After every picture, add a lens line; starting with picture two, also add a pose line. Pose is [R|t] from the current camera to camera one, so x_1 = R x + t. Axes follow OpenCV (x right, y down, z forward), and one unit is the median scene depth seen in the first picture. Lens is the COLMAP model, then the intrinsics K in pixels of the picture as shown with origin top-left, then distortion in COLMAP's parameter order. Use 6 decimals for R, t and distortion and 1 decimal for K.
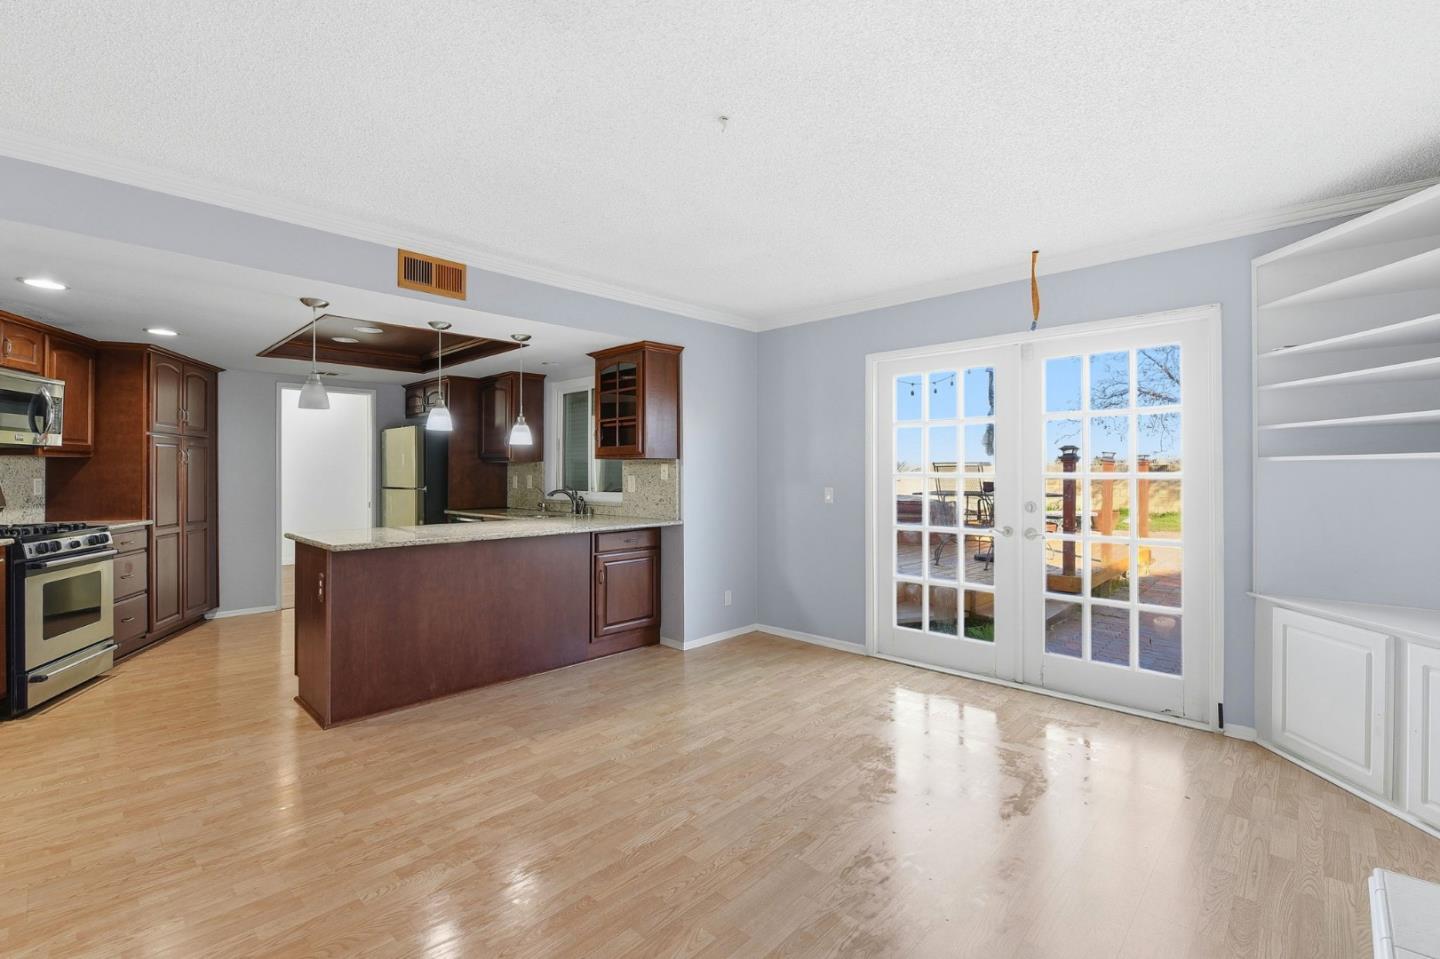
lens RADIAL K [[639.4, 0, 692.7], [0, 639.4, 471.0], [0, 0, 1]] dist [0.003205, -0.001041]
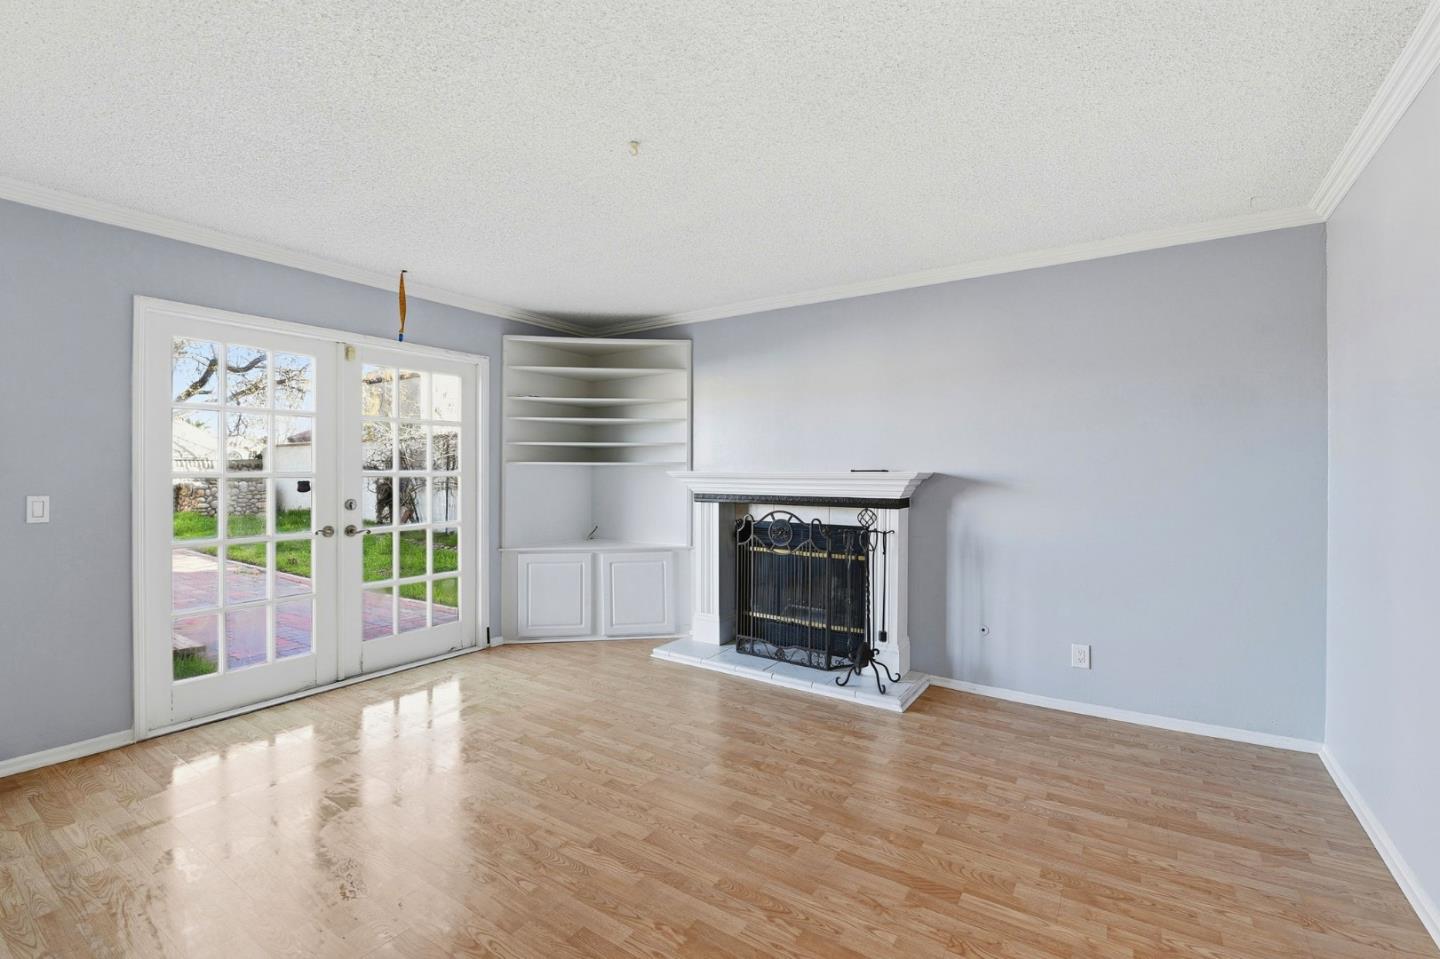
lens RADIAL K [[639.4, 0, 722.2], [0, 639.4, 475.6], [0, 0, 1]] dist [0.003205, -0.001041]
pose [[-0.190272, -0.001876, 0.981730, -0.760717], [-0.001489, 0.999998, 0.001622, 0.008448], [-0.981730, -0.001154, -0.190274, 0.779455]]
